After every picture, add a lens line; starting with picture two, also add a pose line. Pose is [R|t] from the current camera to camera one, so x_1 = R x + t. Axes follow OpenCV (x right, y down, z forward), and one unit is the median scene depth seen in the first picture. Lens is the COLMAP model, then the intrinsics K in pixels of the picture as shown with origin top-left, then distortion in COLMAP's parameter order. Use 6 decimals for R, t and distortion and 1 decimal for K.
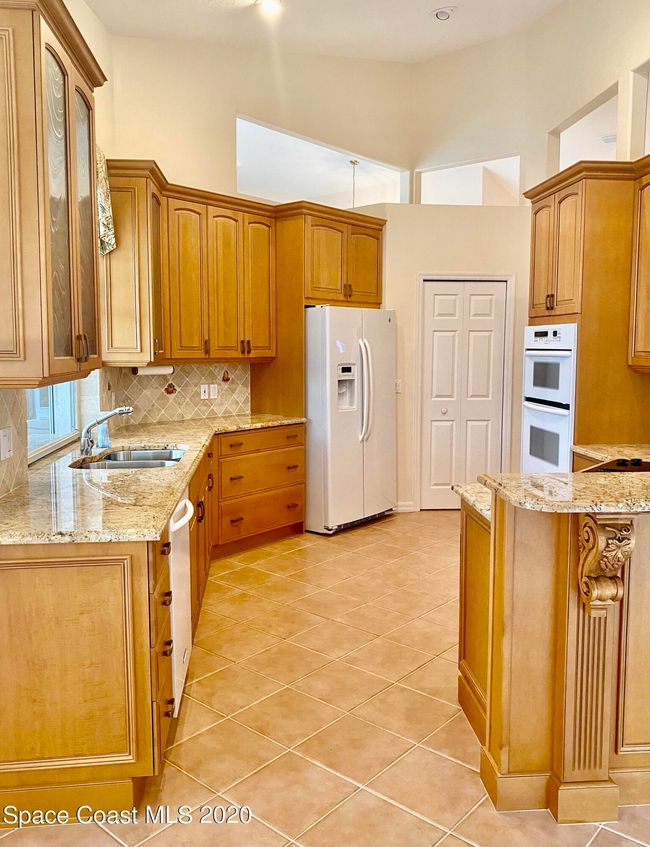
lens RADIAL K [[709.2, 0, 325.9], [0, 709.2, 417.4], [0, 0, 1]] dist [0.100490, -0.153400]
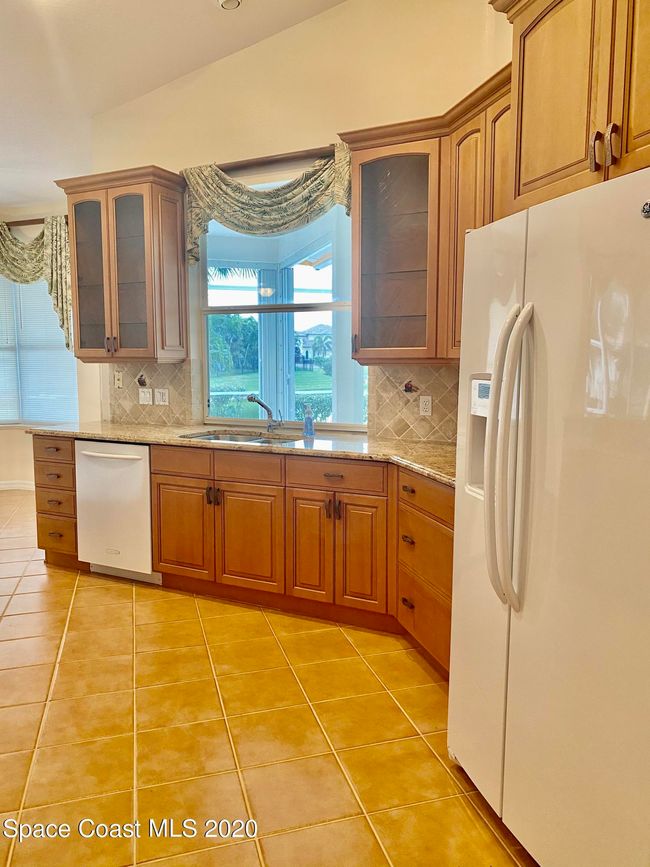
lens RADIAL K [[668.9, 0, 335.0], [0, 668.9, 433.6], [0, 0, 1]] dist [0.036731, -0.031157]
pose [[-0.545104, 0.095088, -0.832959, 0.381147], [-0.086317, 0.981902, 0.168578, -0.100504], [0.833913, 0.163791, -0.527031, 1.147794]]
